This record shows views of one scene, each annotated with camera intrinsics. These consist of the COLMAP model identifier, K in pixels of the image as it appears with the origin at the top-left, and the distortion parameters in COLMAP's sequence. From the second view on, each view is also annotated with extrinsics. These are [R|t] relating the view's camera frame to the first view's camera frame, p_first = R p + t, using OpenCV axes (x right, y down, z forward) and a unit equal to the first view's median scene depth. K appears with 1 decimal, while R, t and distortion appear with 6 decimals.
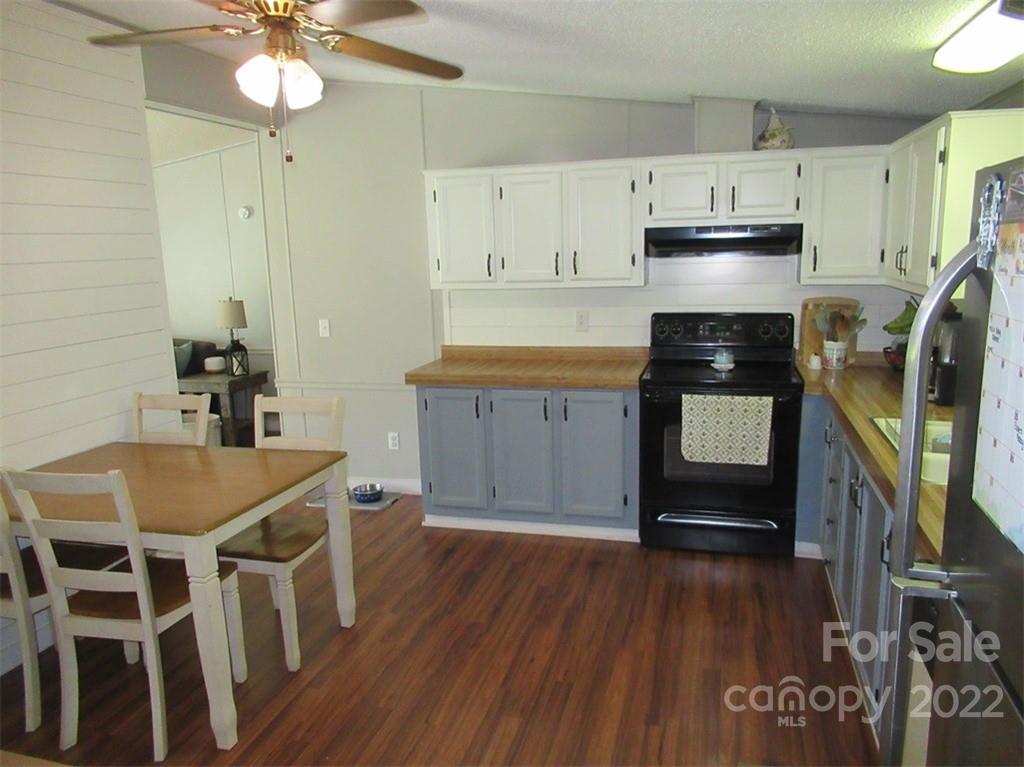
lens RADIAL K [[763.9, 0, 517.3], [0, 763.9, 389.4], [0, 0, 1]] dist [0.002012, -0.000160]
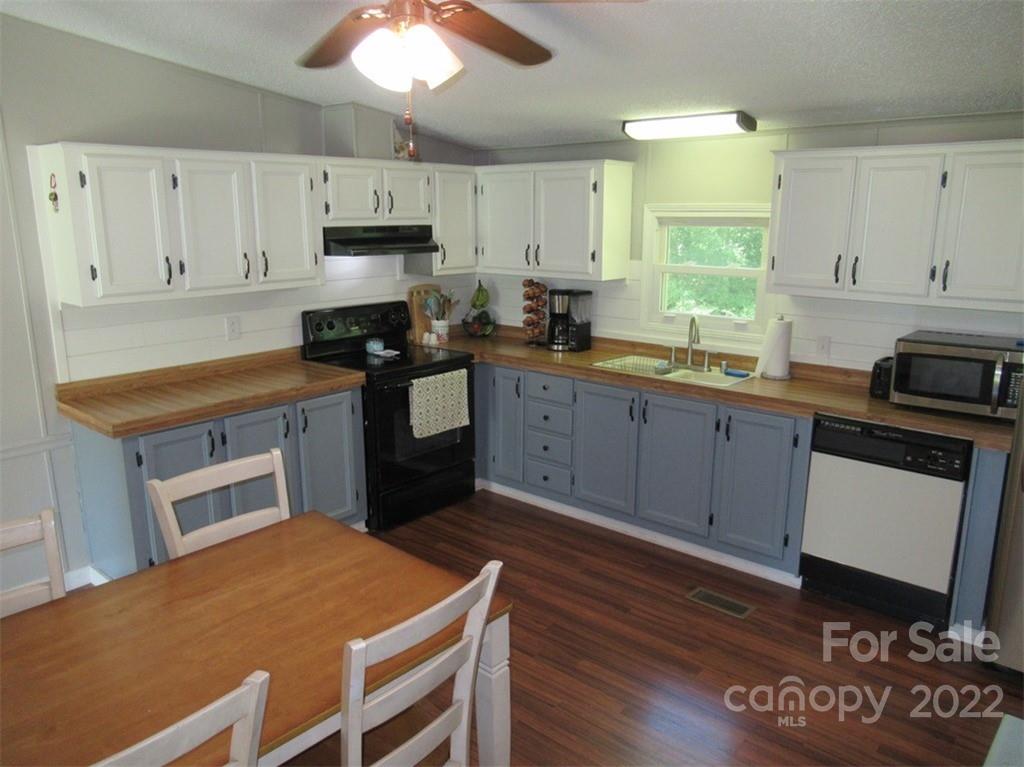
lens RADIAL K [[763.9, 0, 513.7], [0, 763.9, 386.3], [0, 0, 1]] dist [0.002012, -0.000160]
pose [[0.435215, -0.177359, 0.882685, -0.644389], [0.158550, 0.980181, 0.118775, -0.085695], [-0.886256, 0.088257, 0.454709, 0.340538]]
